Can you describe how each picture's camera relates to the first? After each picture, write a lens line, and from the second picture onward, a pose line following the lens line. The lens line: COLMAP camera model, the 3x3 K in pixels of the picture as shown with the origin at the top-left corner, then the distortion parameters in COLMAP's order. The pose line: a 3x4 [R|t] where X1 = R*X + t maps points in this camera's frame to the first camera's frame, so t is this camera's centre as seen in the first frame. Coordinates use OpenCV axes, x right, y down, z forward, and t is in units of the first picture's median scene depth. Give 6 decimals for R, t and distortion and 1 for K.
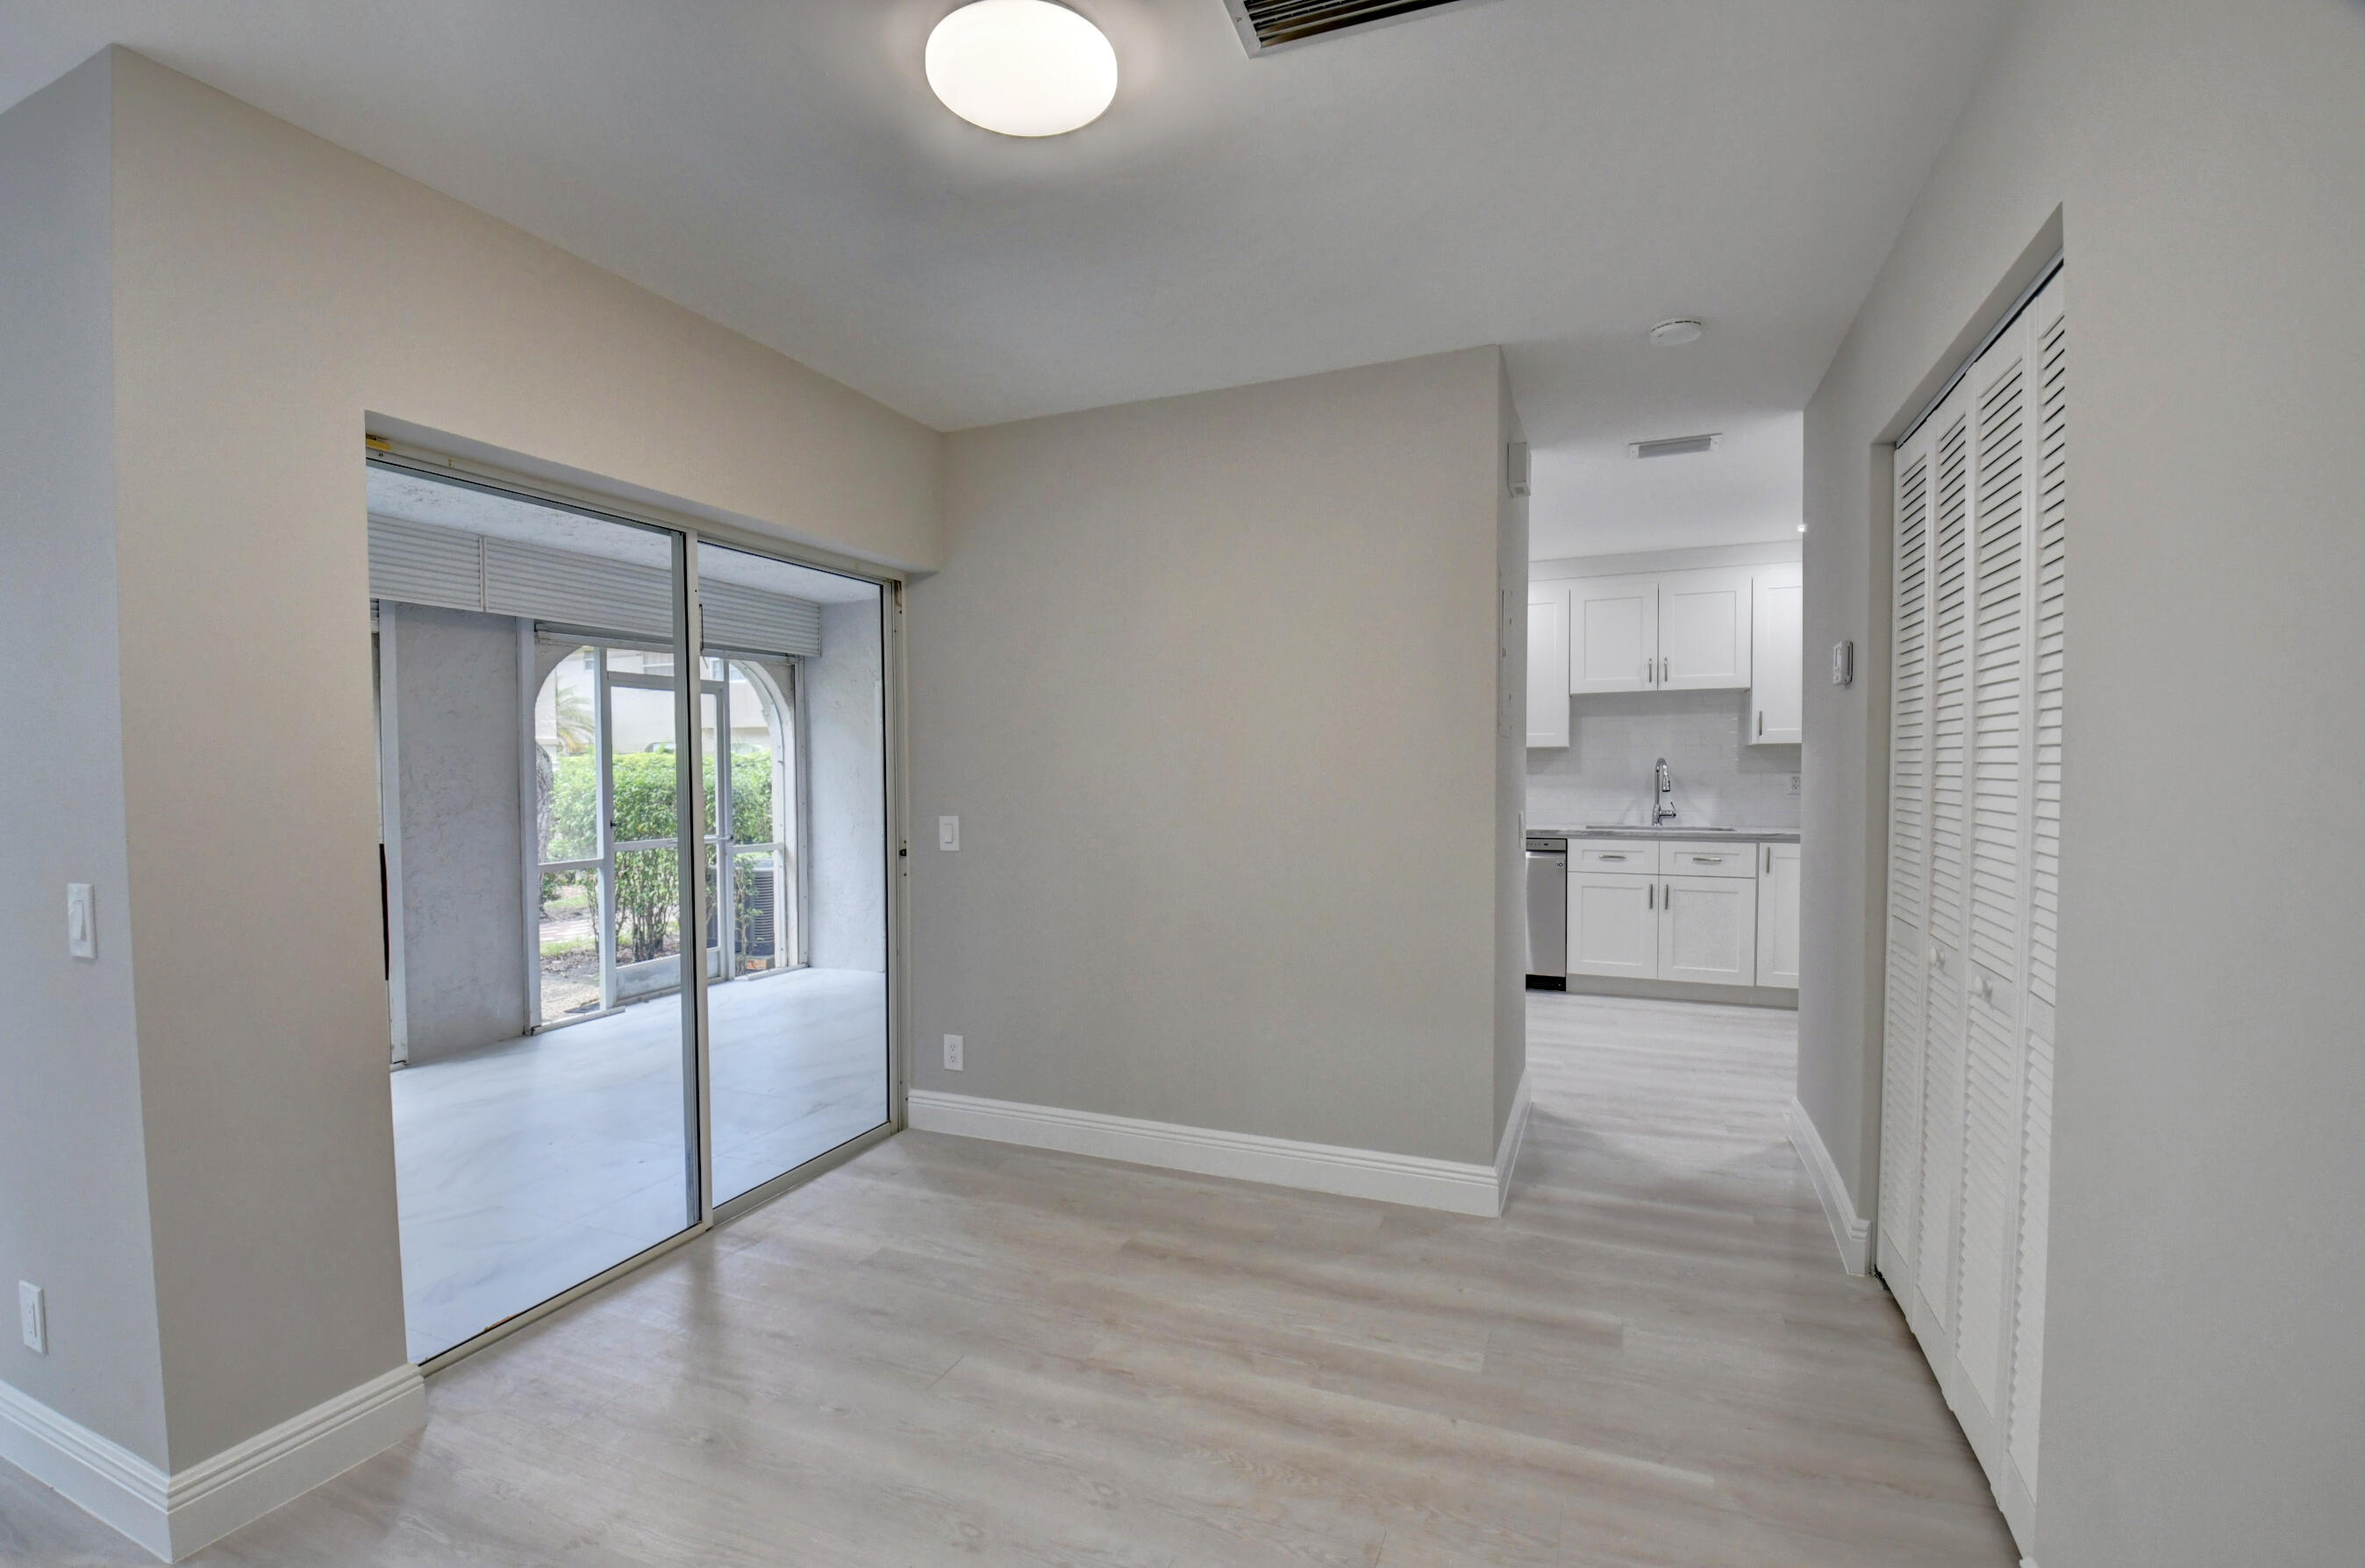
lens RADIAL K [[1040.5, 0, 1158.9], [0, 1040.5, 800.5], [0, 0, 1]] dist [-0.003831, -0.013168]
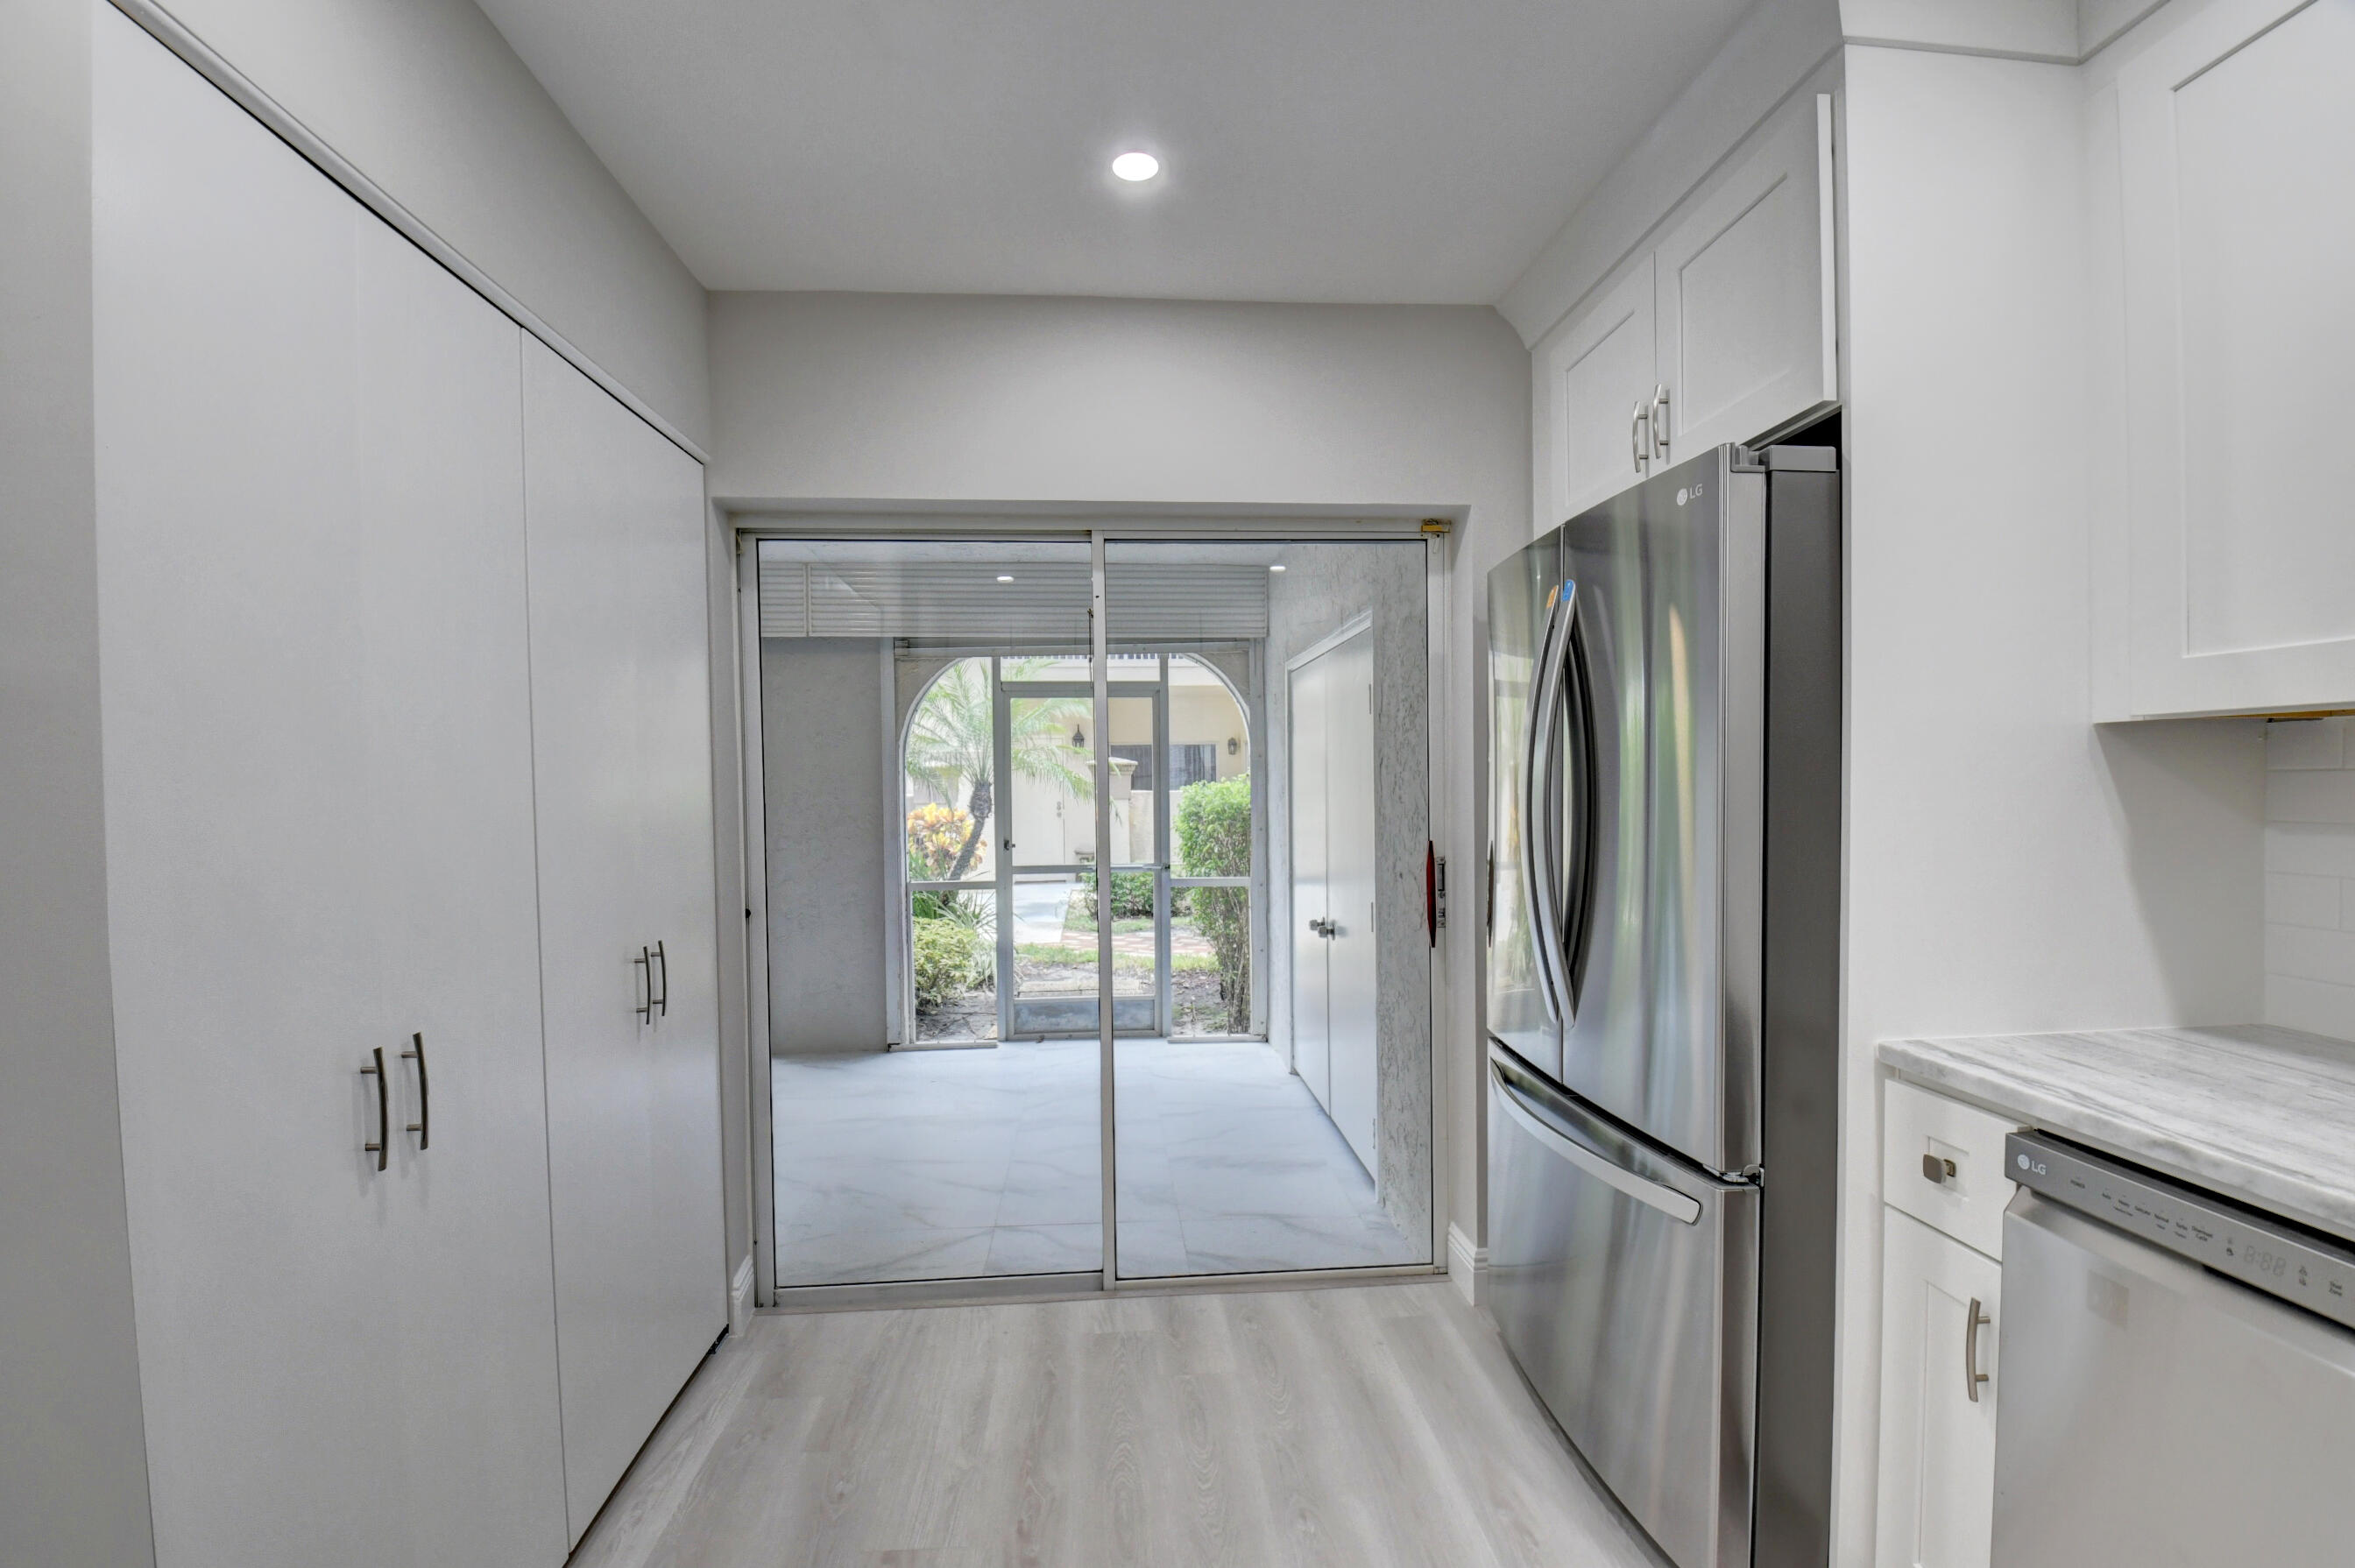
lens RADIAL K [[1036.2, 0, 1178.0], [0, 1036.2, 812.9], [0, 0, 1]] dist [-0.003831, -0.013168]
pose [[0.461750, 0.027698, -0.886578, 0.630229], [-0.022500, 0.999556, 0.019509, -0.048271], [0.886725, 0.010940, 0.462168, 1.211580]]
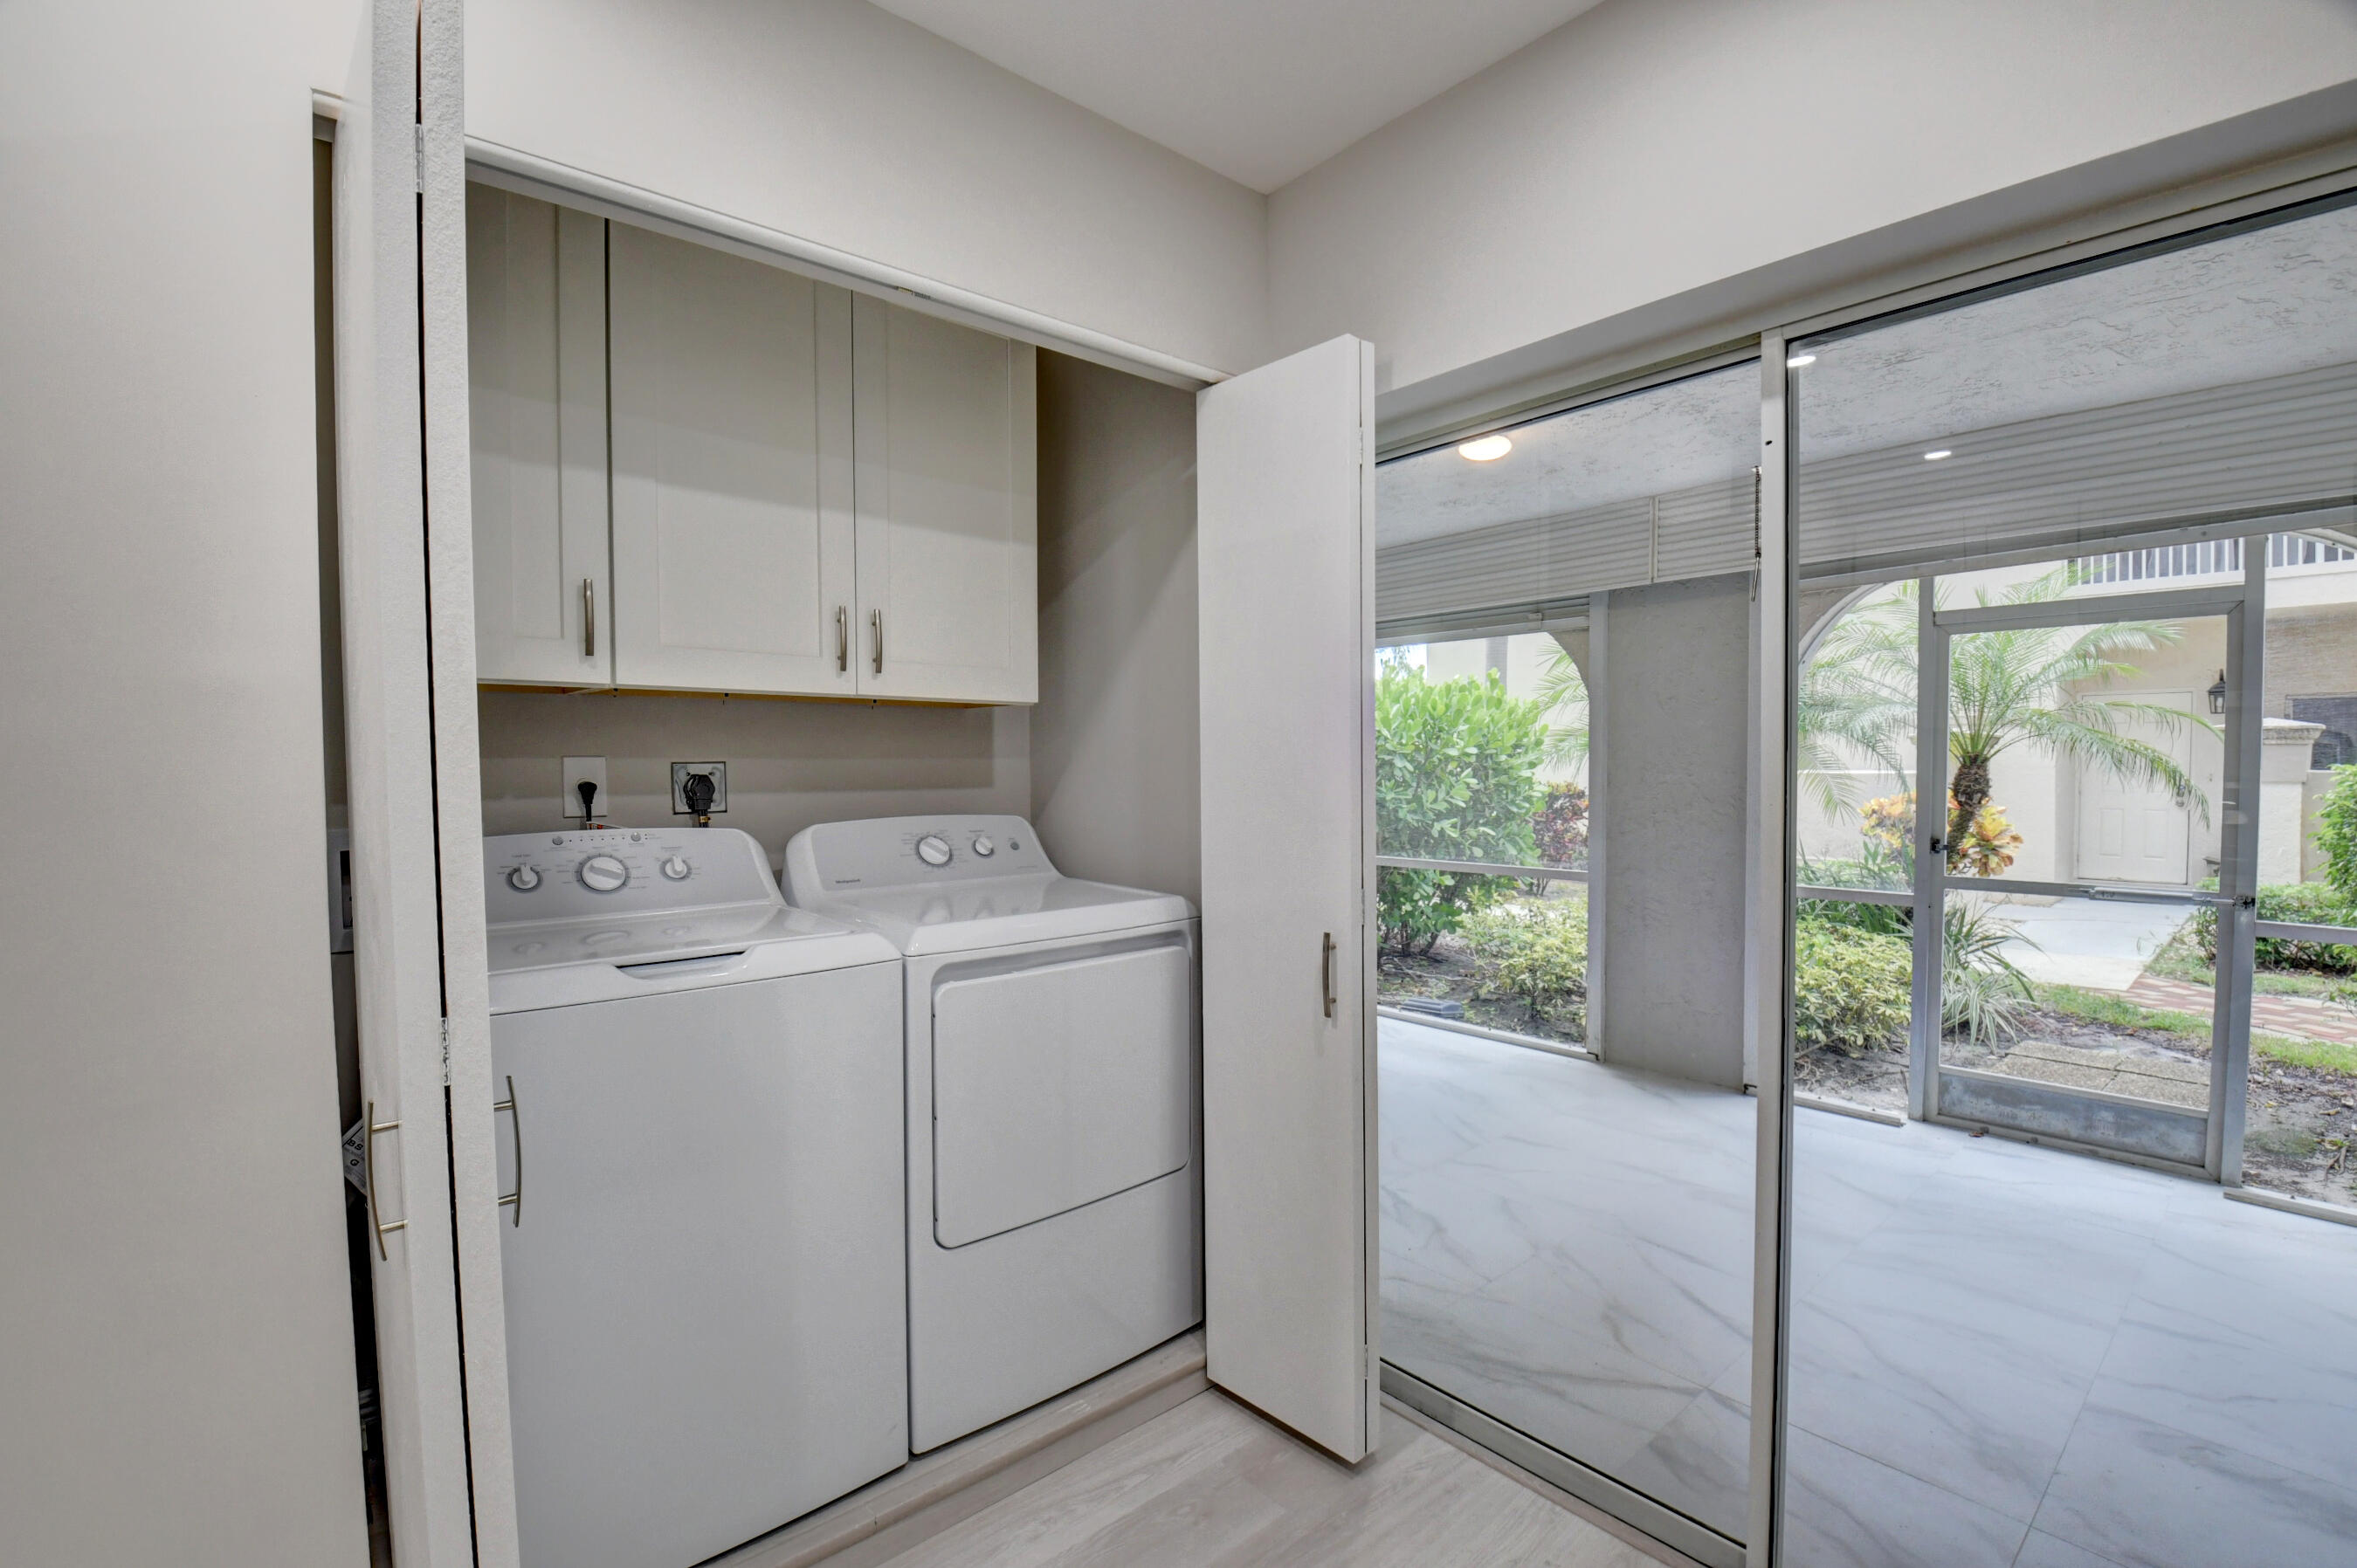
lens RADIAL K [[1037.0, 0, 1171.6], [0, 1037.0, 804.7], [0, 0, 1]] dist [-0.003831, -0.013168]
pose [[-0.449810, 0.045362, -0.891972, 0.456363], [-0.019364, 0.997979, 0.060518, -0.056261], [0.892914, 0.044494, -0.448023, 1.474222]]
